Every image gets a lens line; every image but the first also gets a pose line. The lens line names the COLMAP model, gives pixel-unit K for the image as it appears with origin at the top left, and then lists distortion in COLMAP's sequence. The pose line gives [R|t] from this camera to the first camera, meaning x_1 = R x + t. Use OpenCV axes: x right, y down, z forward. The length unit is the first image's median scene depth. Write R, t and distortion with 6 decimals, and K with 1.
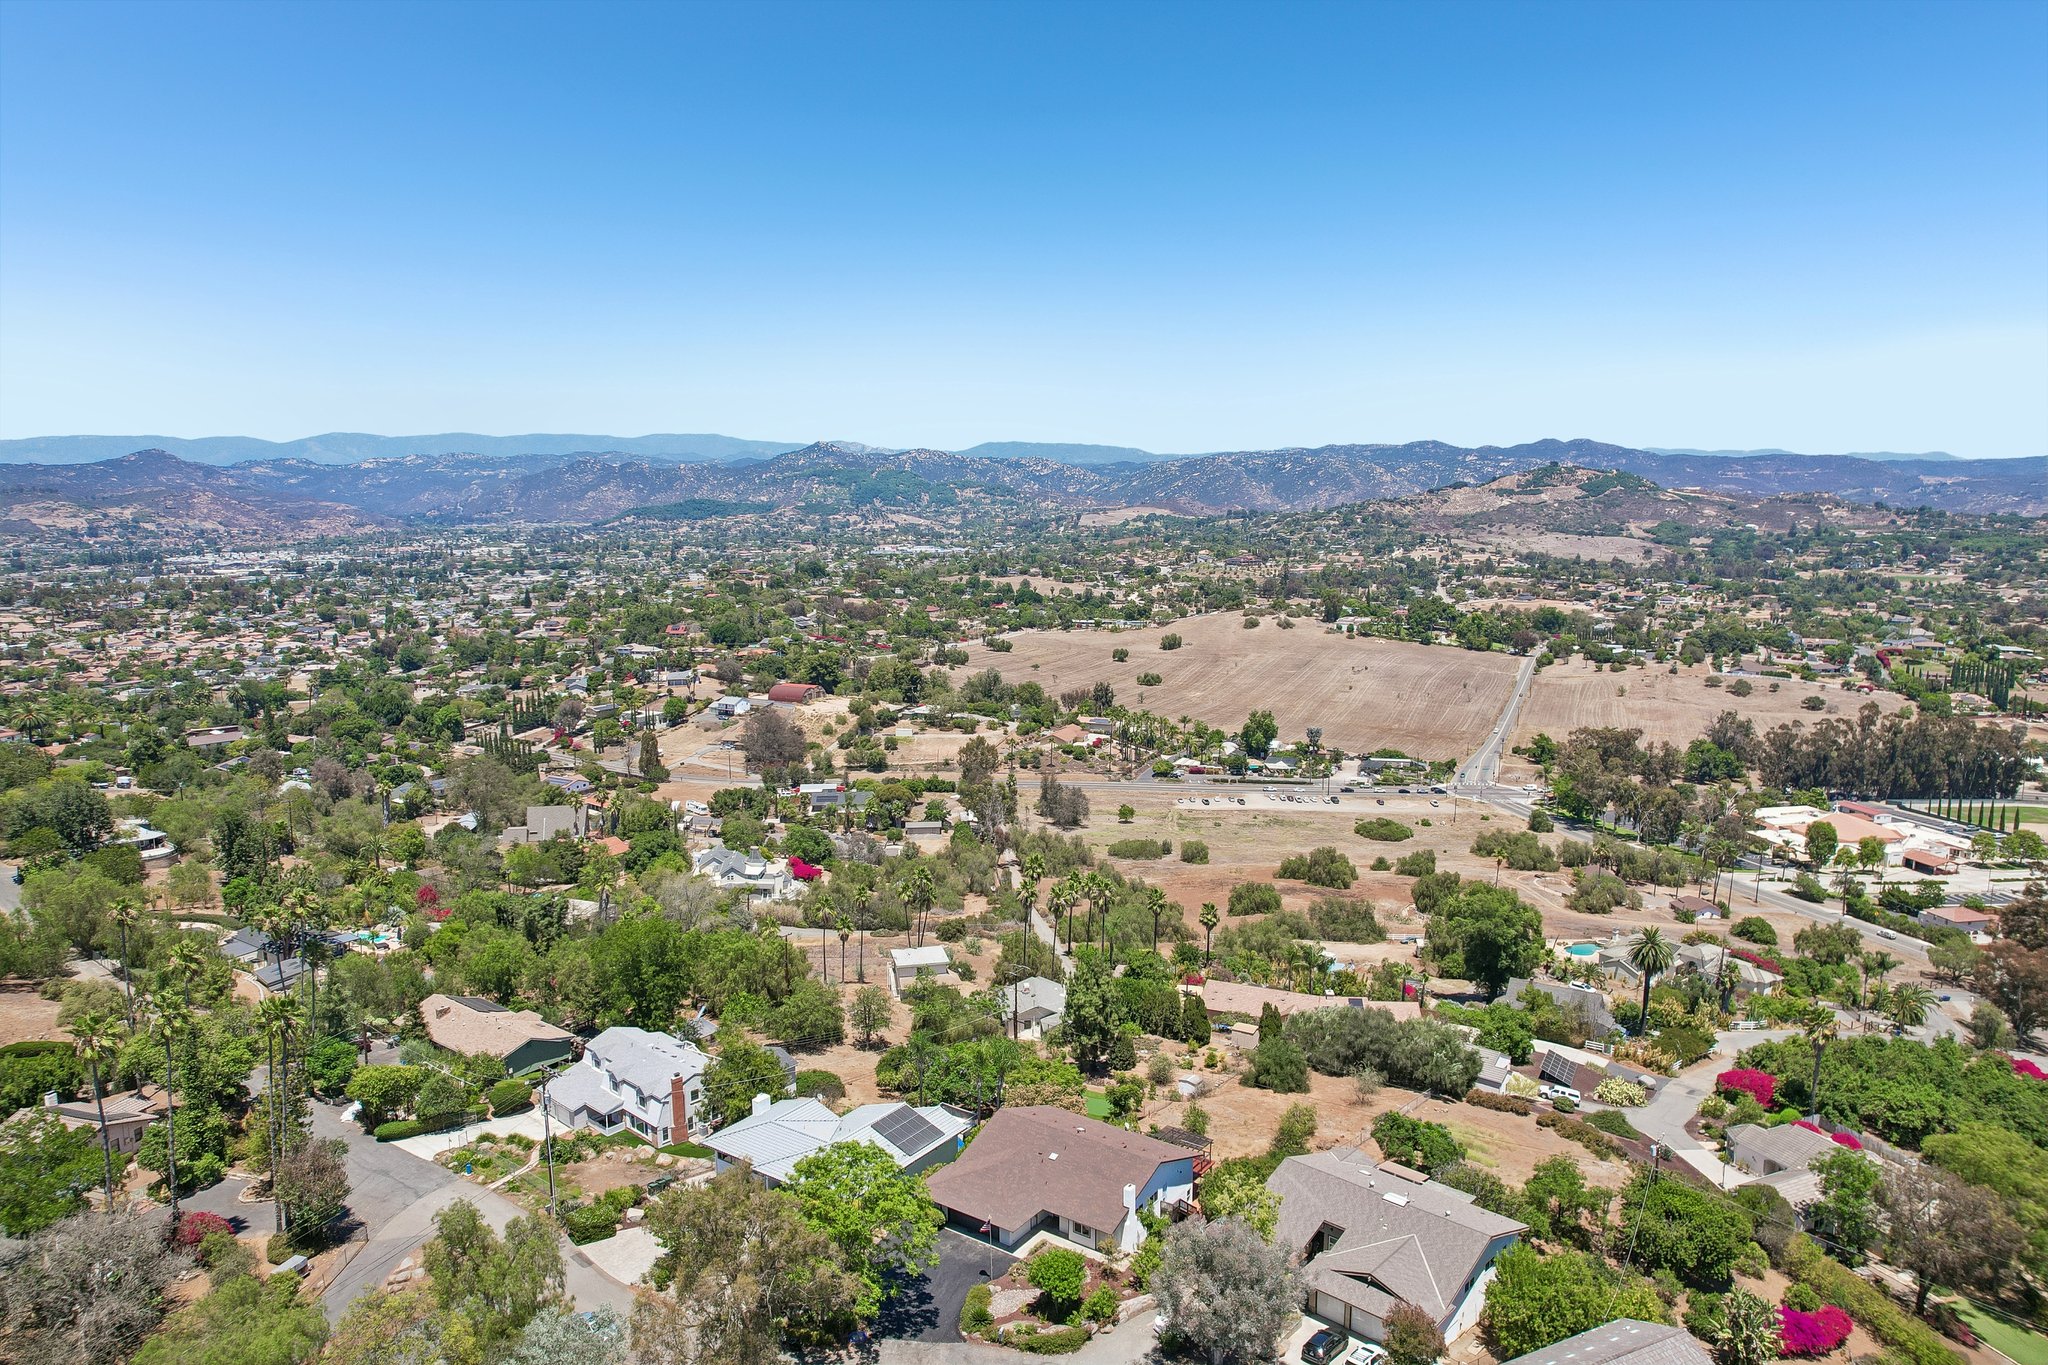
lens RADIAL K [[1308.8, 0, 1028.1], [0, 1308.8, 692.2], [0, 0, 1]] dist [-0.070734, 0.063871]
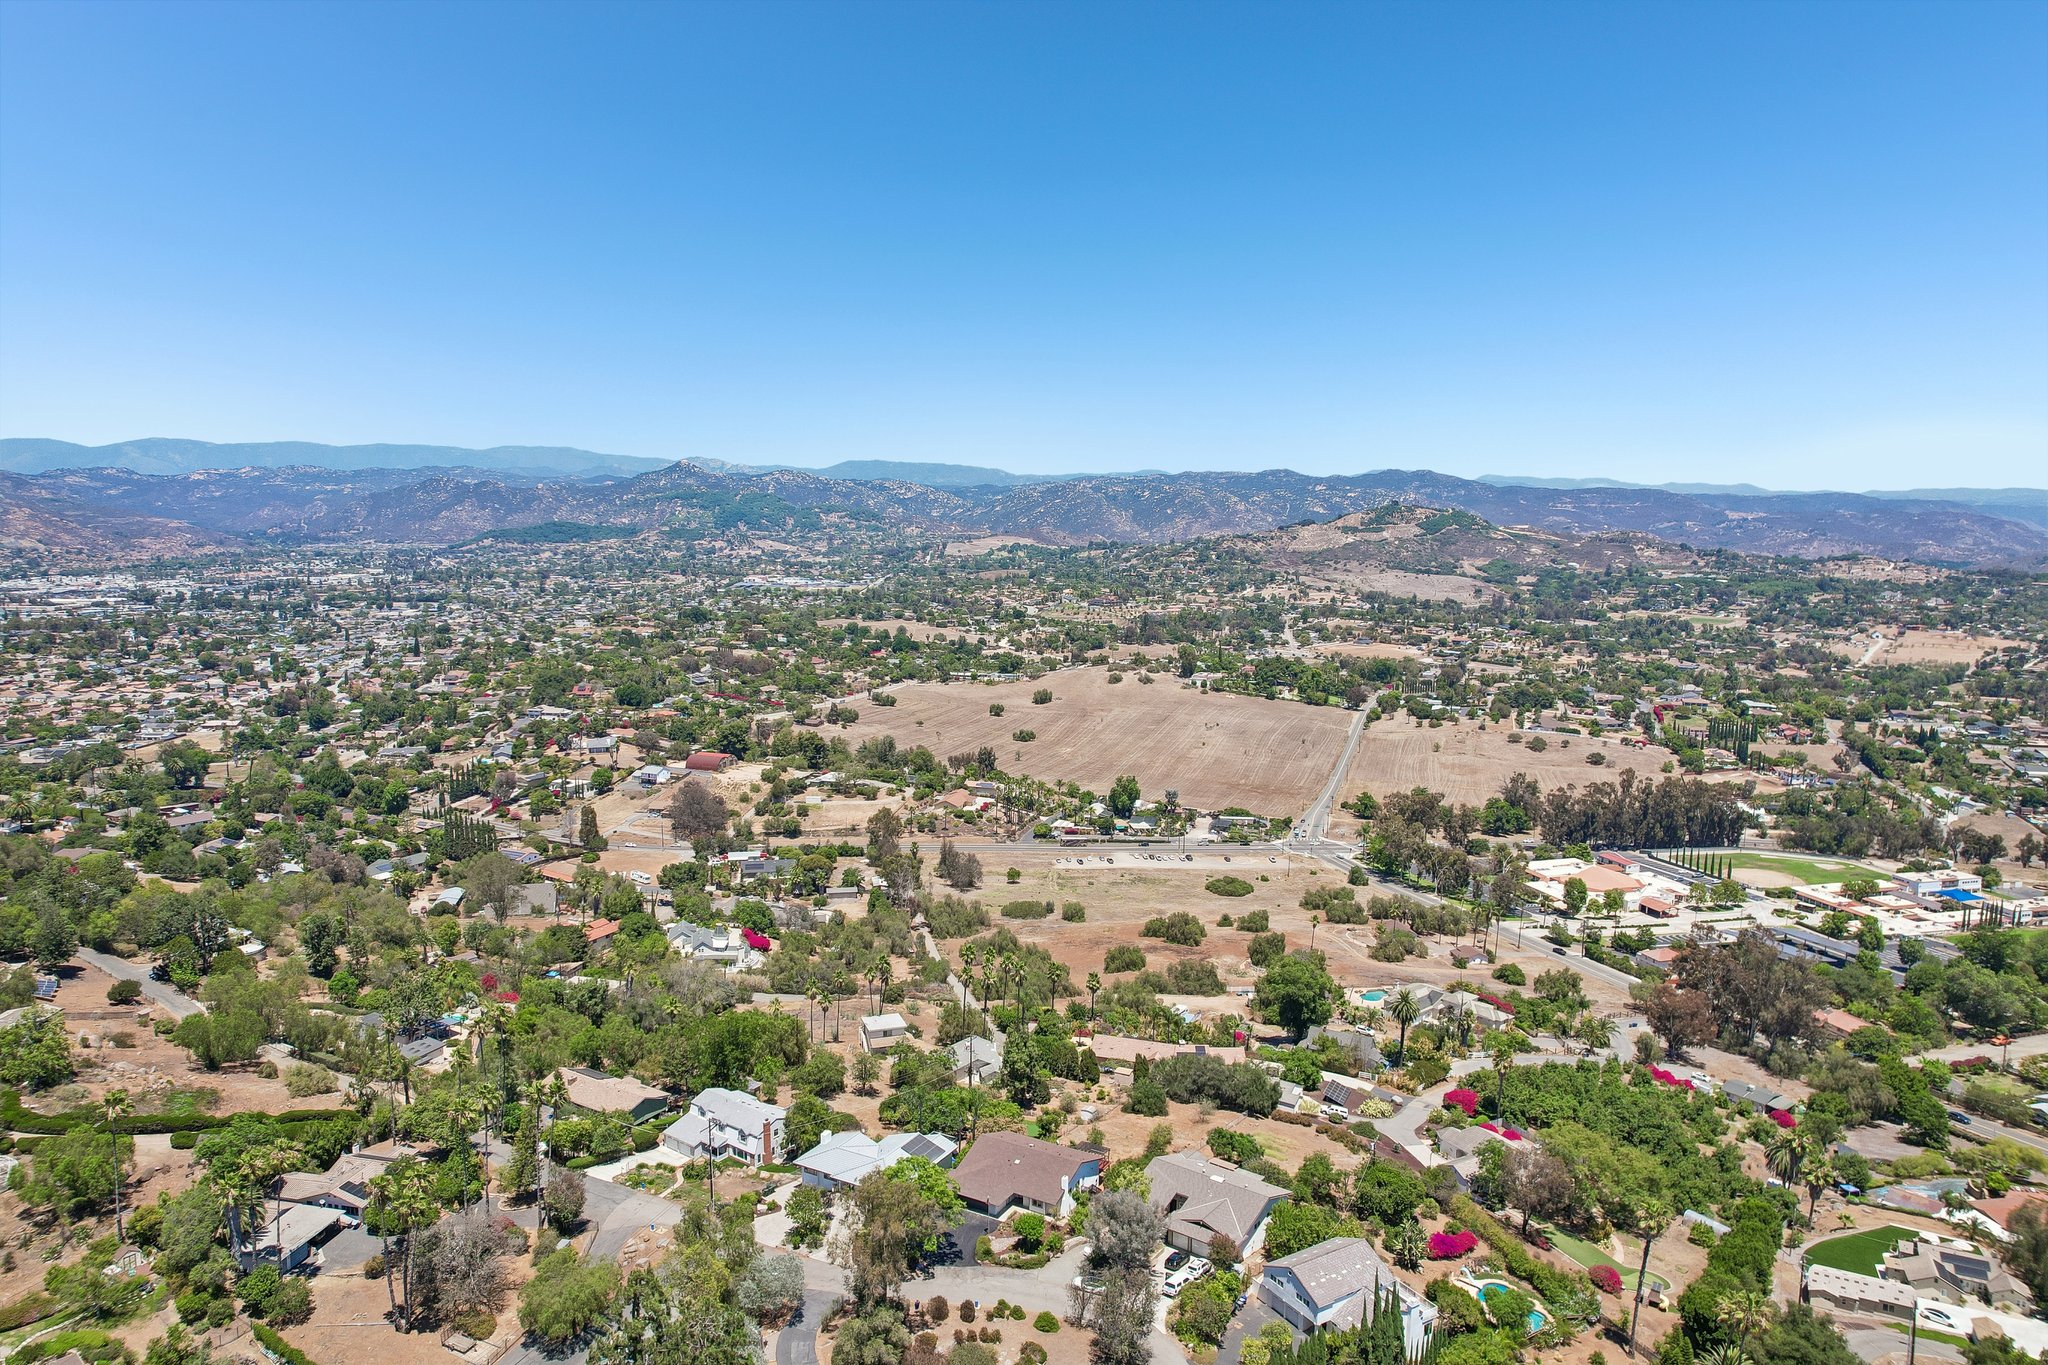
lens RADIAL K [[1308.8, 0, 1027.6], [0, 1308.8, 691.4], [0, 0, 1]] dist [-0.070734, 0.063871]
pose [[0.994438, -0.001261, 0.105312, -0.027020], [0.002698, 0.999905, -0.013505, -0.042877], [-0.105285, 0.013714, 0.994347, -0.127704]]
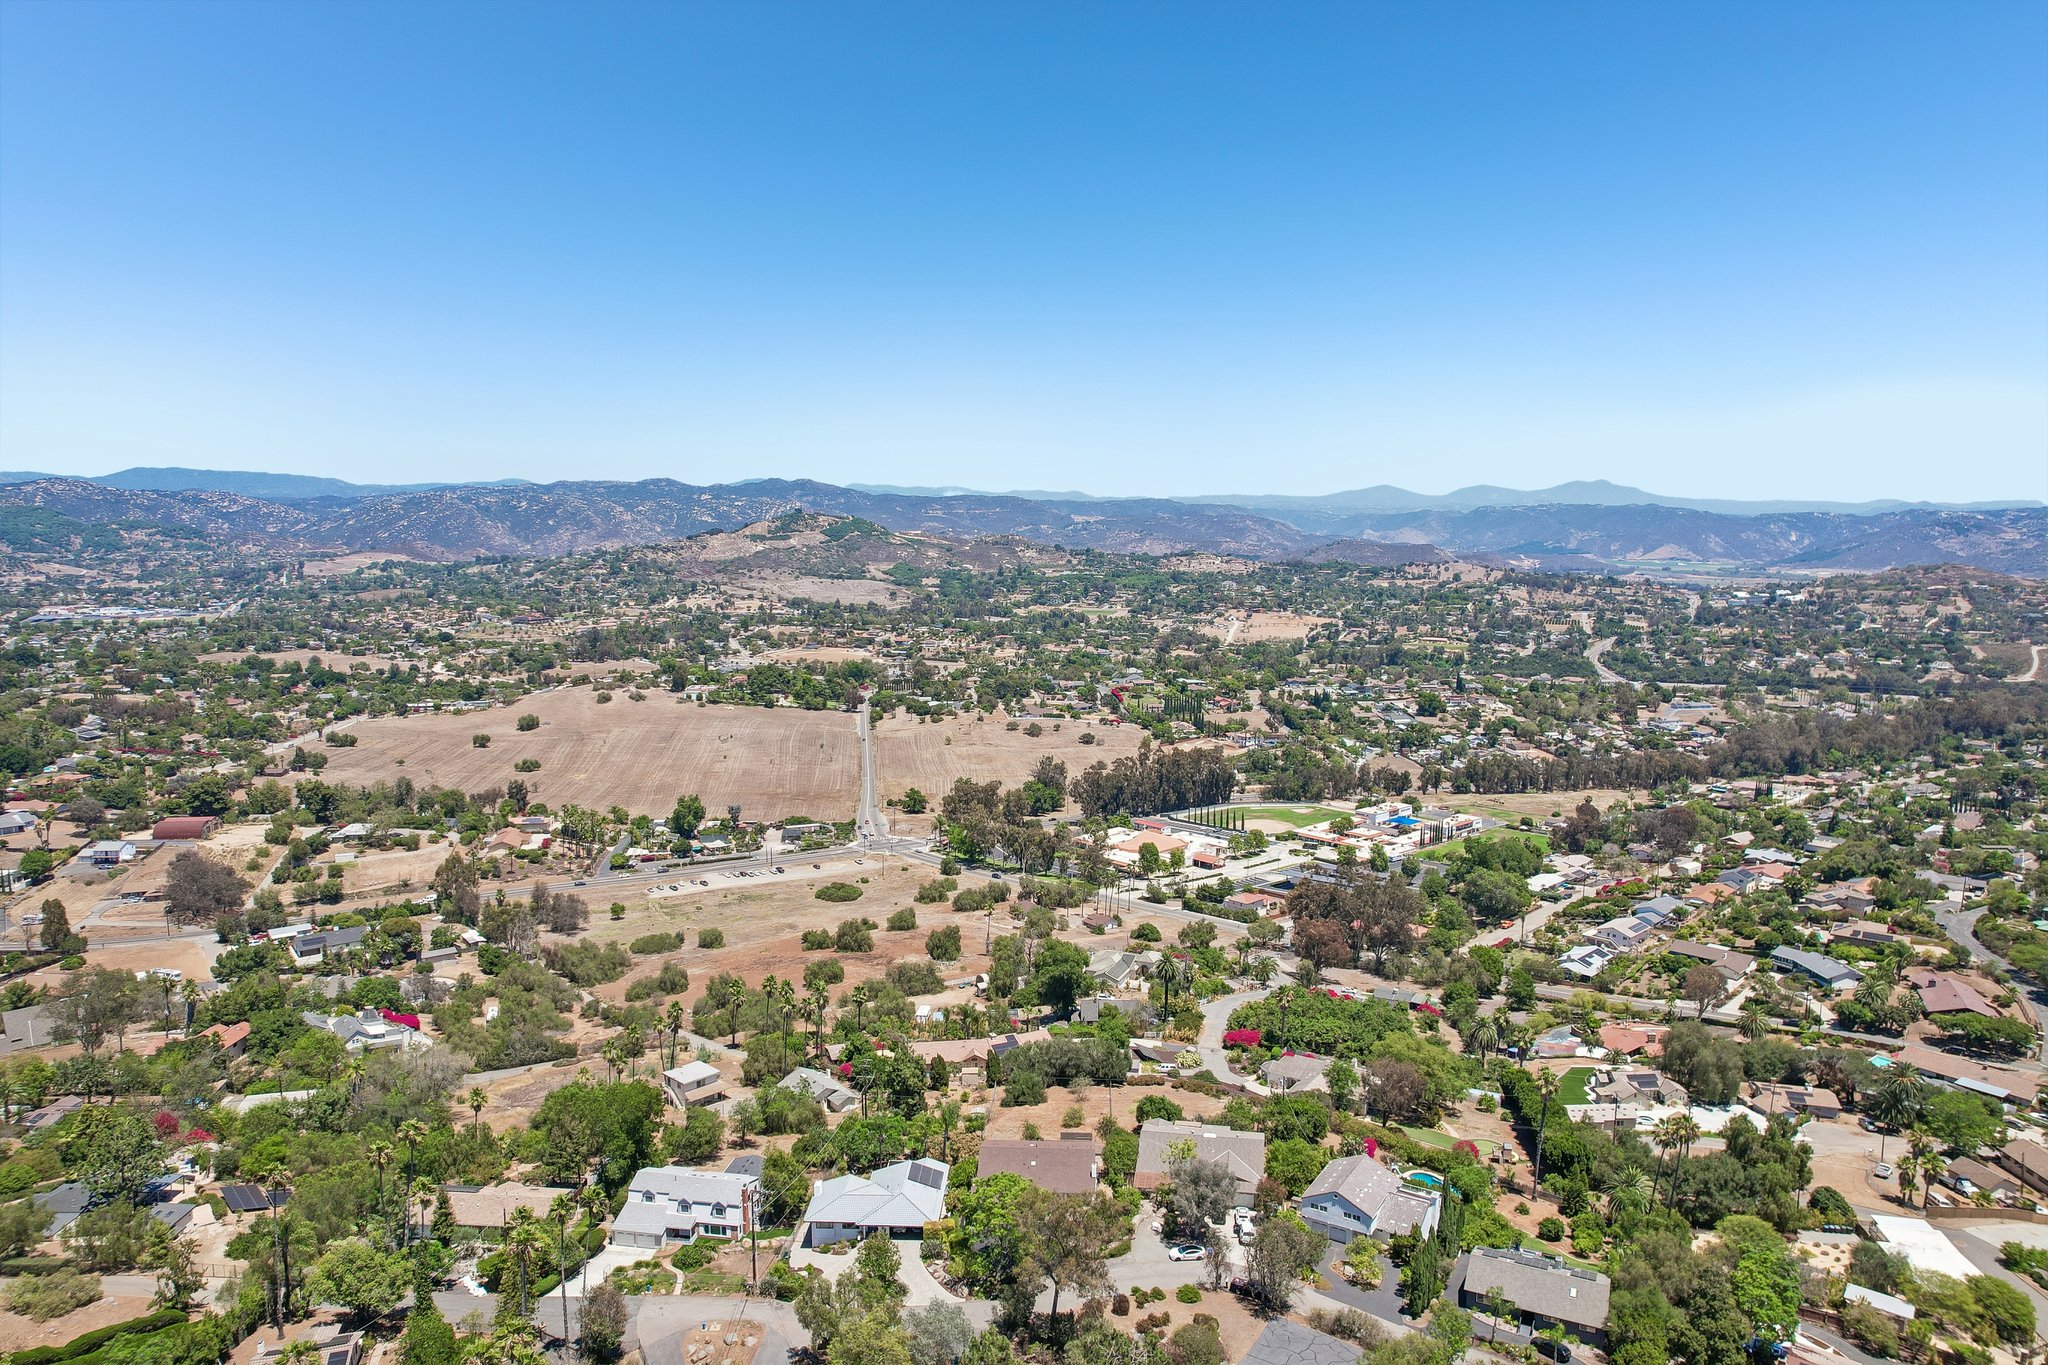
lens RADIAL K [[1308.8, 0, 1028.3], [0, 1308.8, 682.8], [0, 0, 1]] dist [-0.070734, 0.063871]
pose [[0.839085, -0.061712, 0.540489, -0.162703], [0.078214, 0.996908, -0.007598, -0.047531], [-0.538349, 0.048650, 0.841317, -0.083454]]
